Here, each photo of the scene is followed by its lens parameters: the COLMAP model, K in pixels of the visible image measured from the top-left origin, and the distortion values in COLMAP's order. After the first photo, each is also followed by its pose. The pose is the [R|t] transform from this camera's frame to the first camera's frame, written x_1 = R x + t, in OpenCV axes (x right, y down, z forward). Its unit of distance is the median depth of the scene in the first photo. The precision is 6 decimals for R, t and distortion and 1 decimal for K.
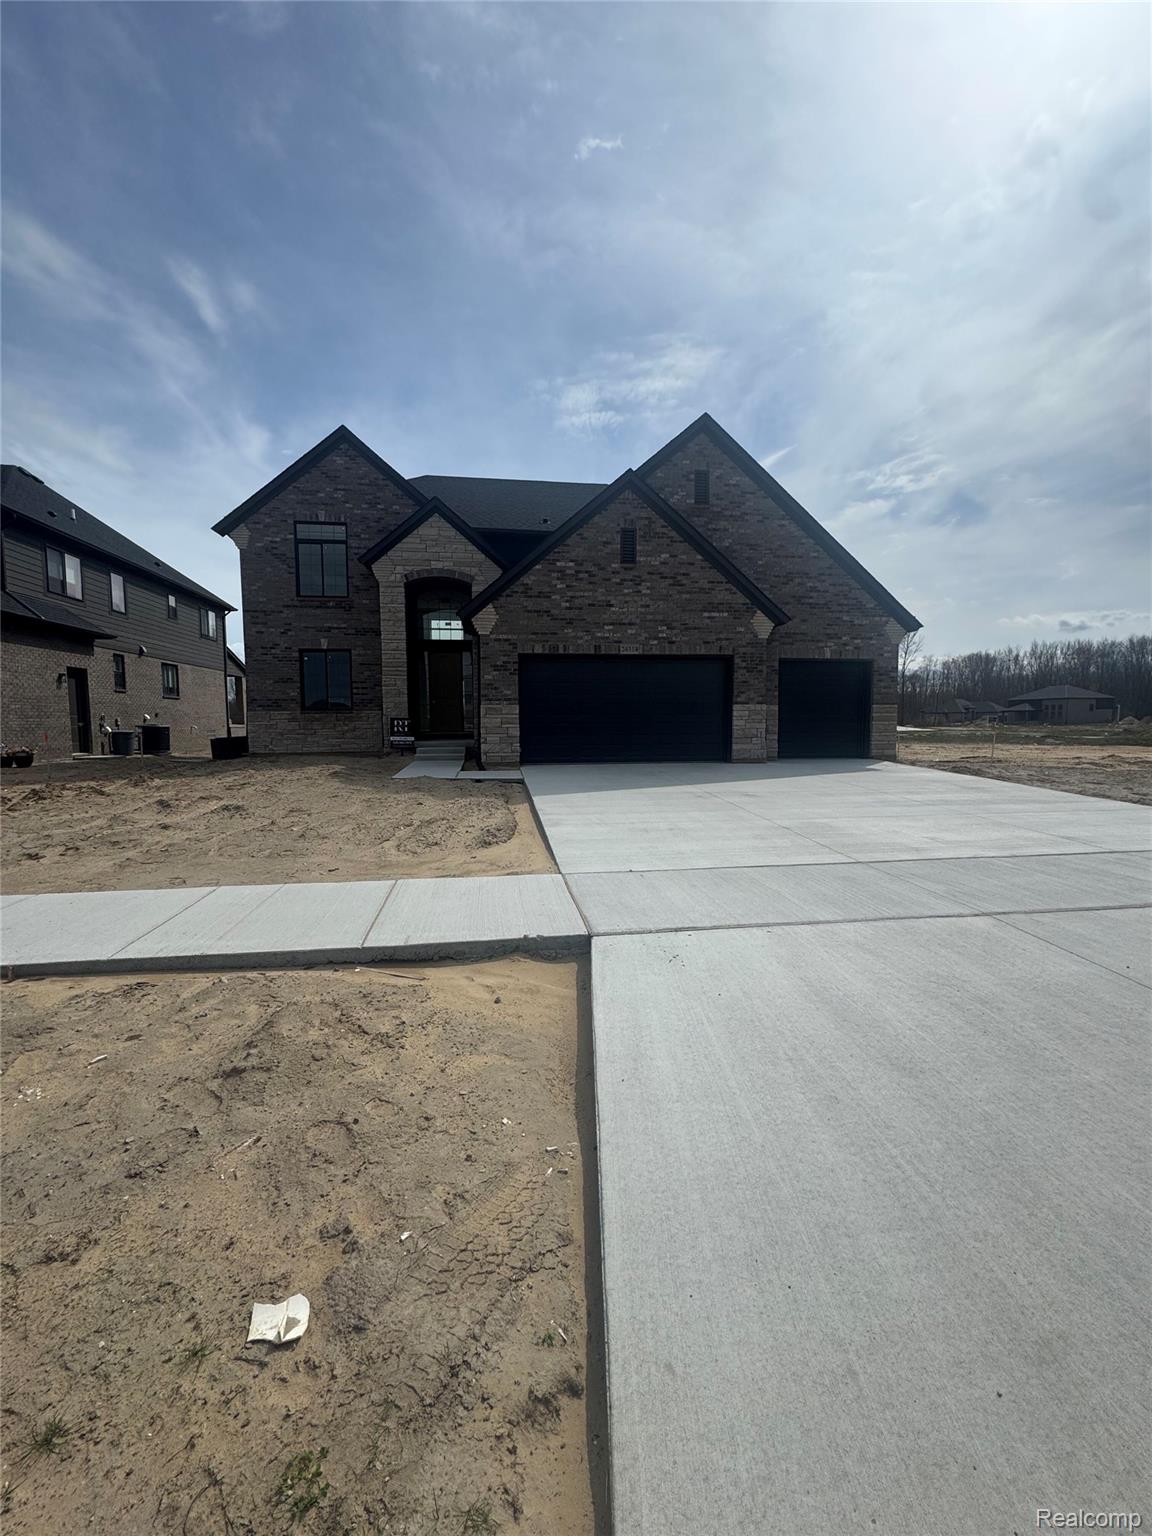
lens RADIAL K [[612.1, 0, 574.4], [0, 612.1, 765.6], [0, 0, 1]] dist [-0.001438, -0.000187]
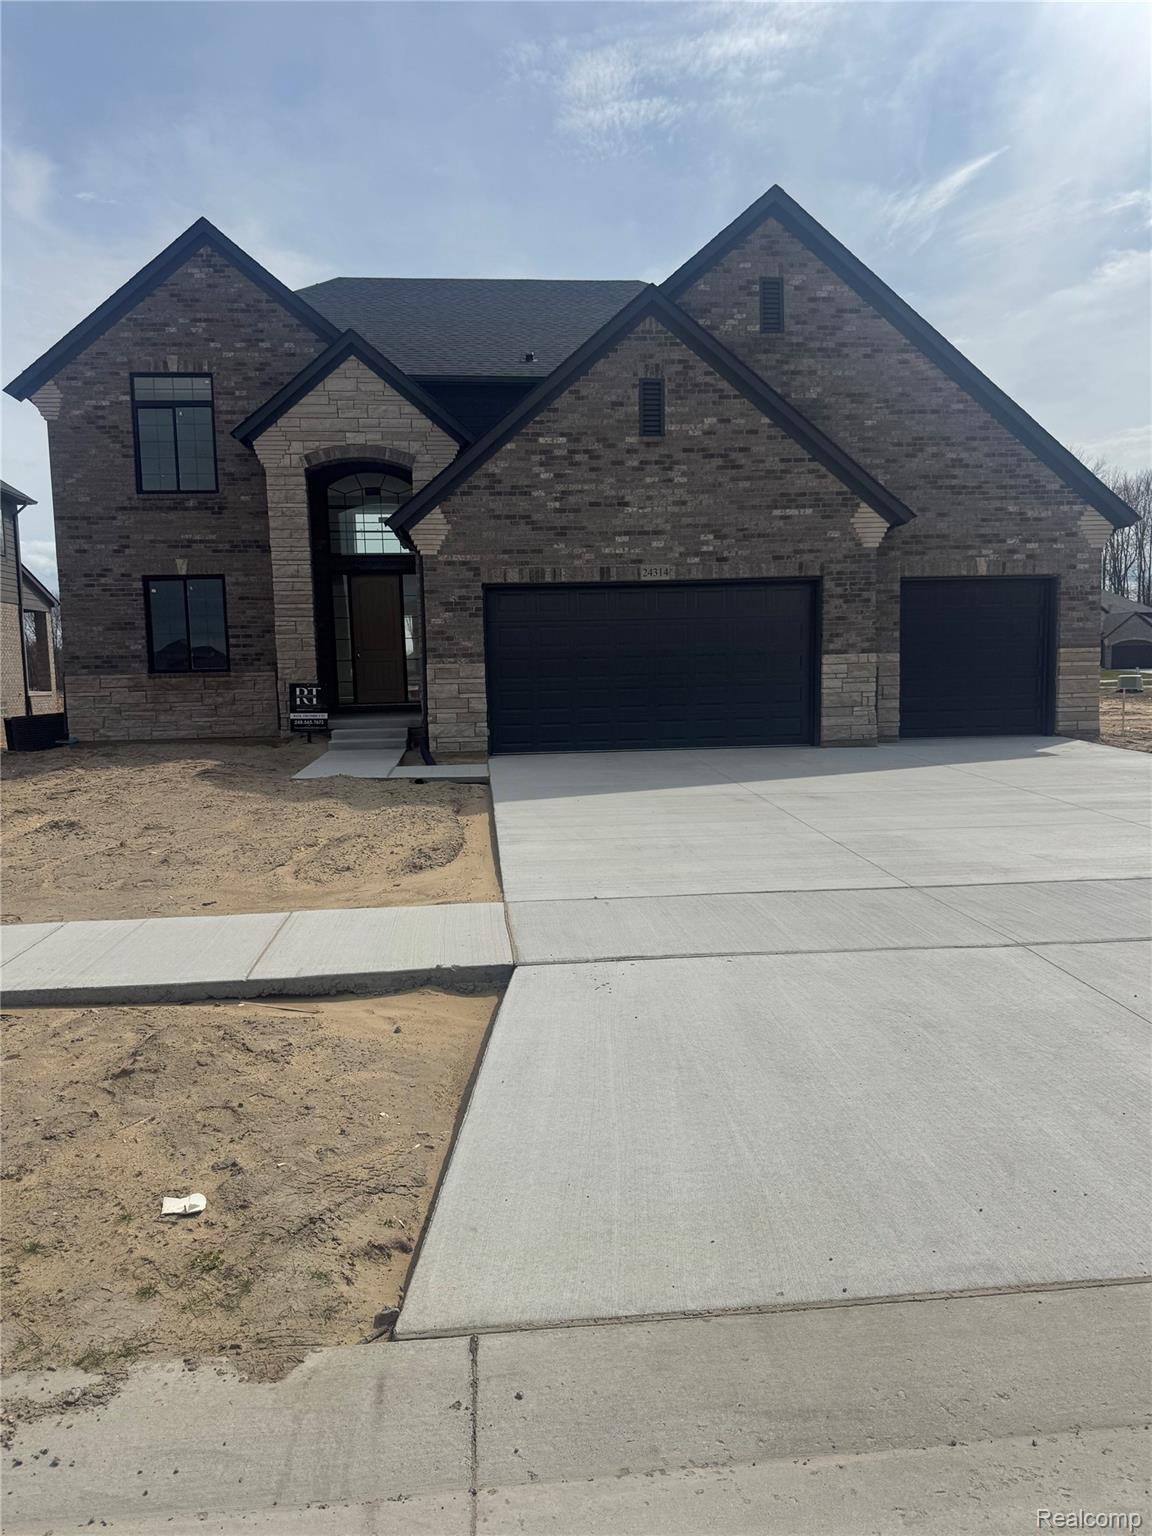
lens RADIAL K [[1102.1, 0, 576.0], [0, 1102.1, 768.0], [0, 0, 1]] dist [0.172502, -0.333188]
pose [[0.998725, -0.013626, -0.048608, 0.061321], [0.014527, 0.999729, 0.018216, -0.007401], [0.048346, -0.018899, 0.998652, -0.170624]]
